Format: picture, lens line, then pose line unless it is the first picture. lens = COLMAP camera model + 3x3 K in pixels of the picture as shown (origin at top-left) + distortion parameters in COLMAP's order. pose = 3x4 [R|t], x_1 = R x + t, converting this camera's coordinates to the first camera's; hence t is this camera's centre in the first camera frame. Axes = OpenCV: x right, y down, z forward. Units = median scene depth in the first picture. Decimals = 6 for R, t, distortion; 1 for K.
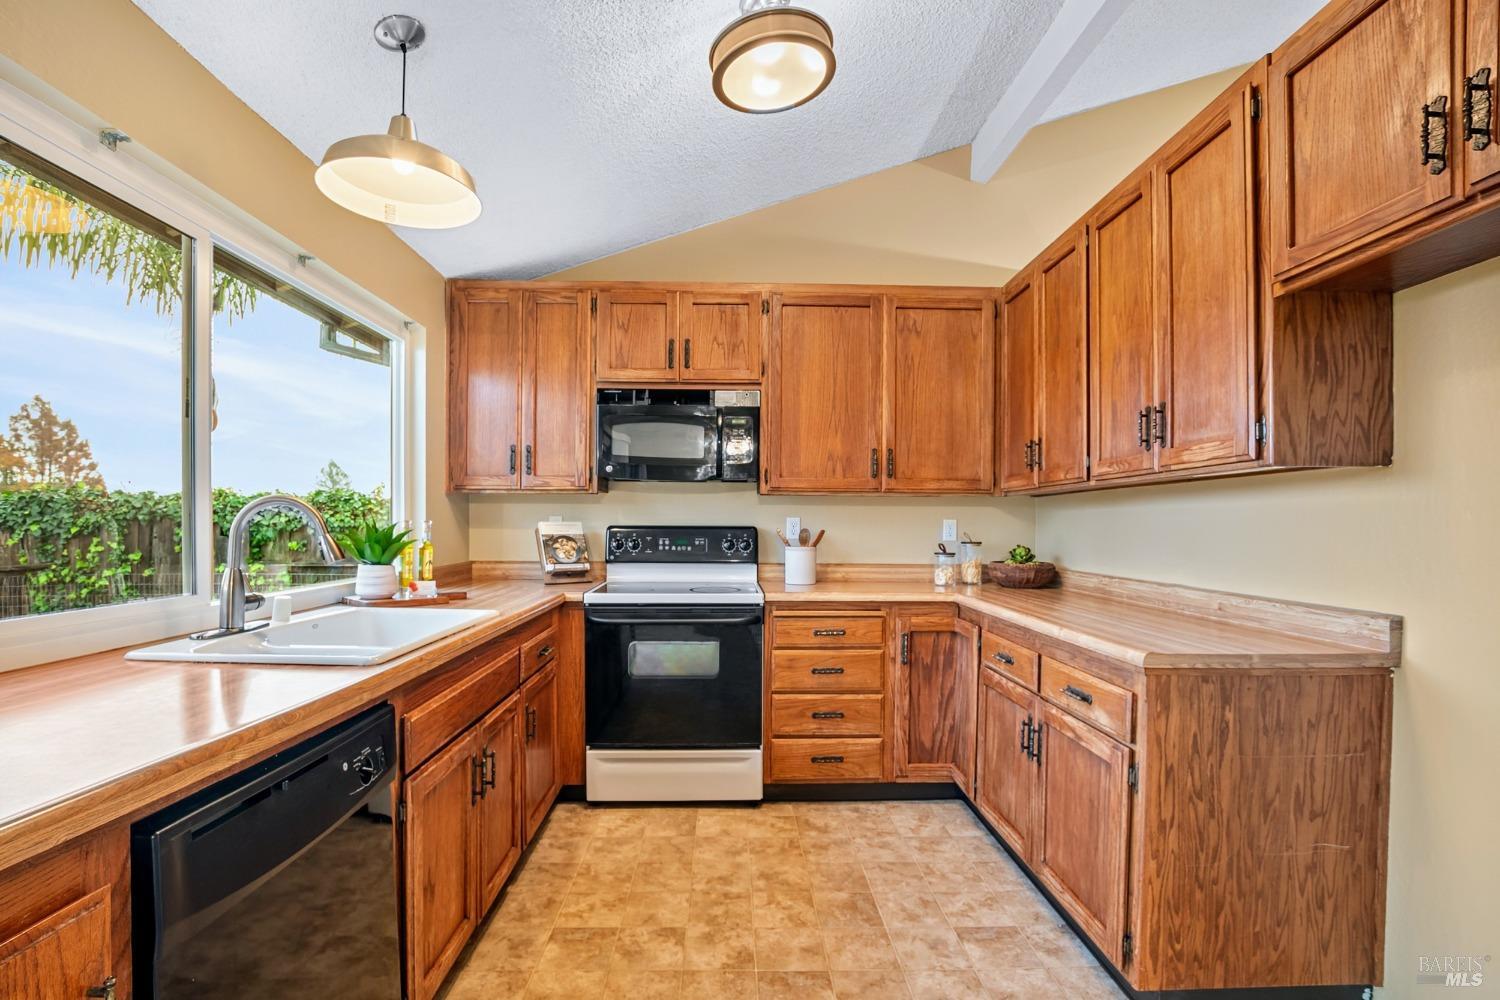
lens RADIAL K [[692.0, 0, 742.3], [0, 692.0, 522.6], [0, 0, 1]] dist [-0.030768, 0.000204]
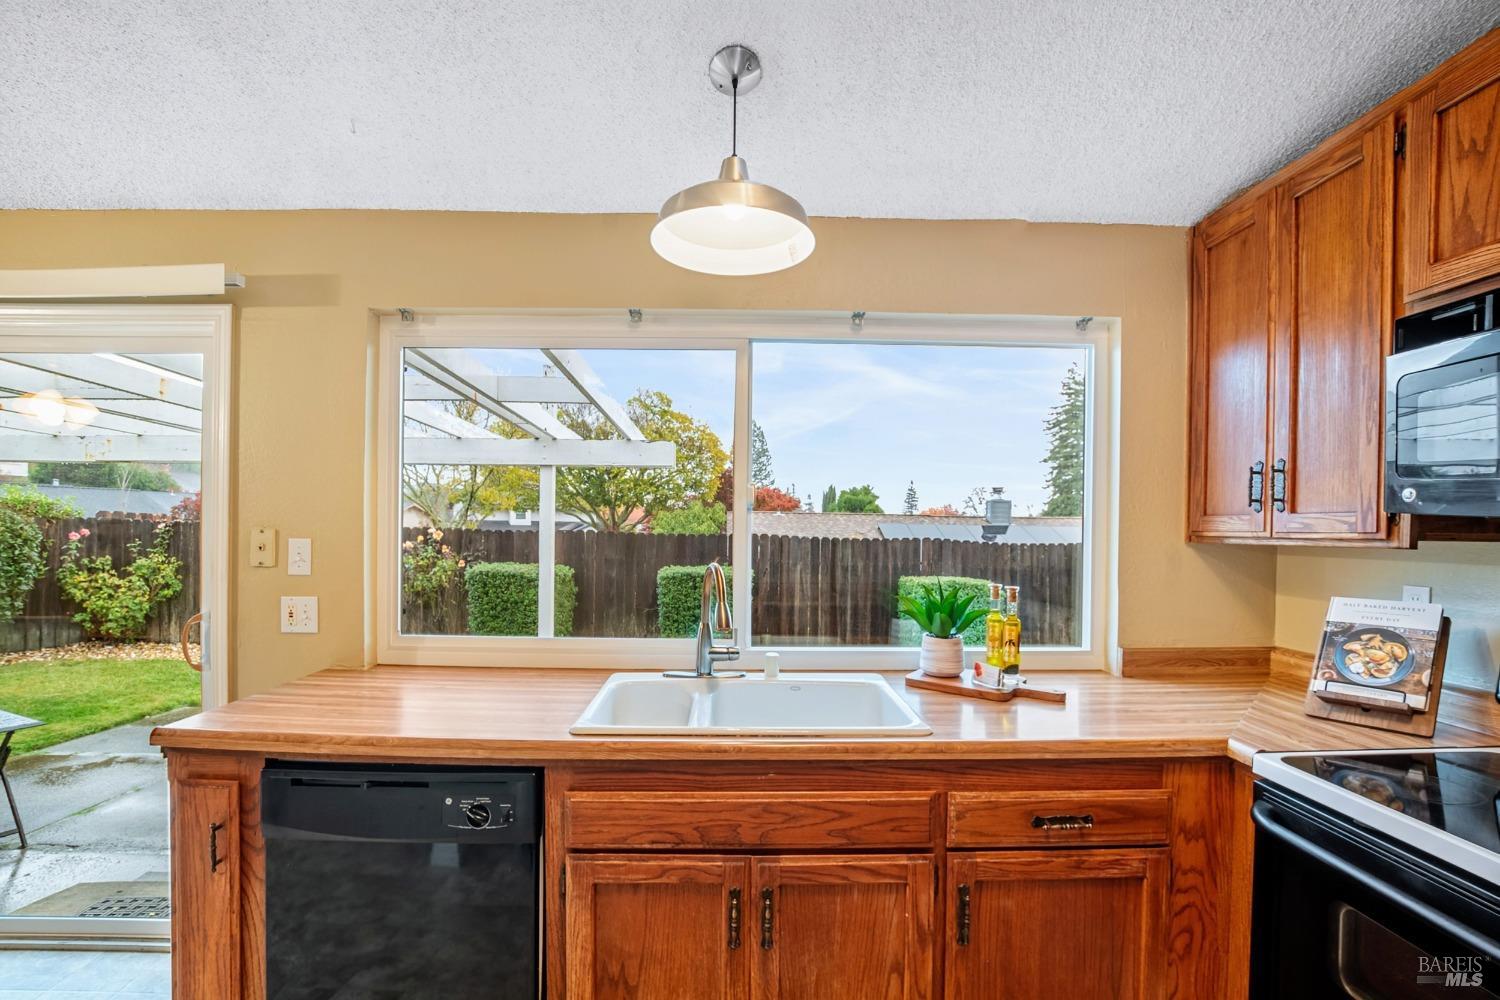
lens RADIAL K [[663.5, 0, 747.5], [0, 663.5, 535.2], [0, 0, 1]] dist [-0.040295, 0.010184]
pose [[-0.002724, 0.005836, -0.999979, 0.217419], [-0.010024, 0.999933, 0.005863, -0.048880], [0.999946, 0.010040, -0.002665, 0.566404]]
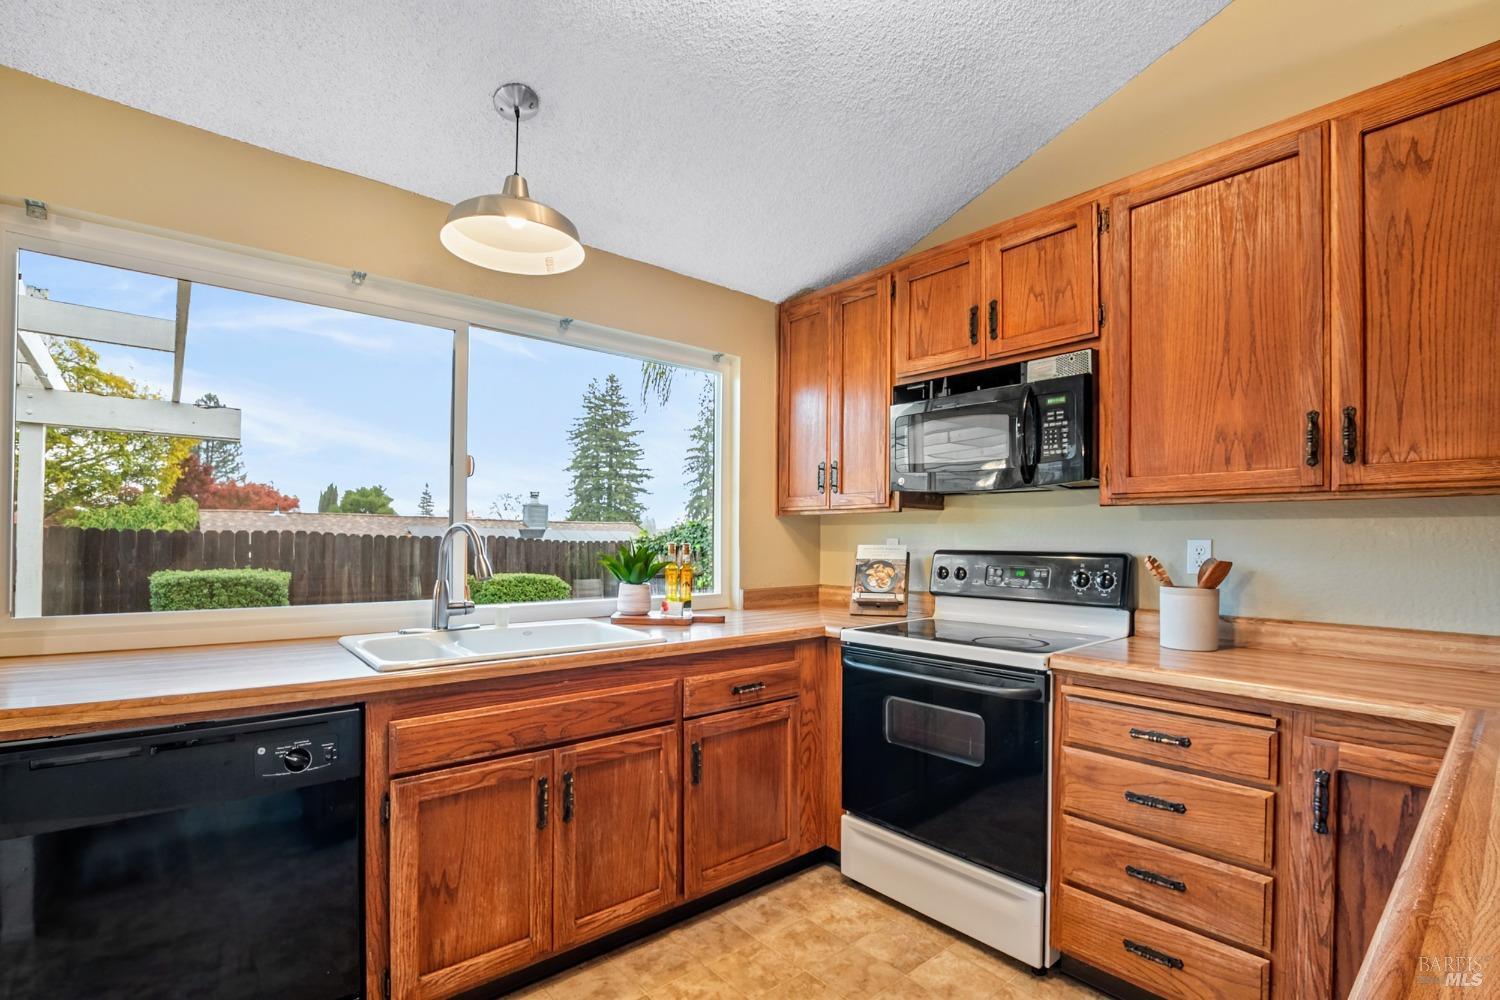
lens RADIAL K [[683.0, 0, 748.6], [0, 683.0, 531.8], [0, 0, 1]] dist [-0.029137, 0.001182]
pose [[0.632669, -0.009189, -0.774368, 0.317656], [-0.004617, 0.999867, -0.015636, -0.003487], [0.774408, 0.013468, 0.632543, 0.336955]]
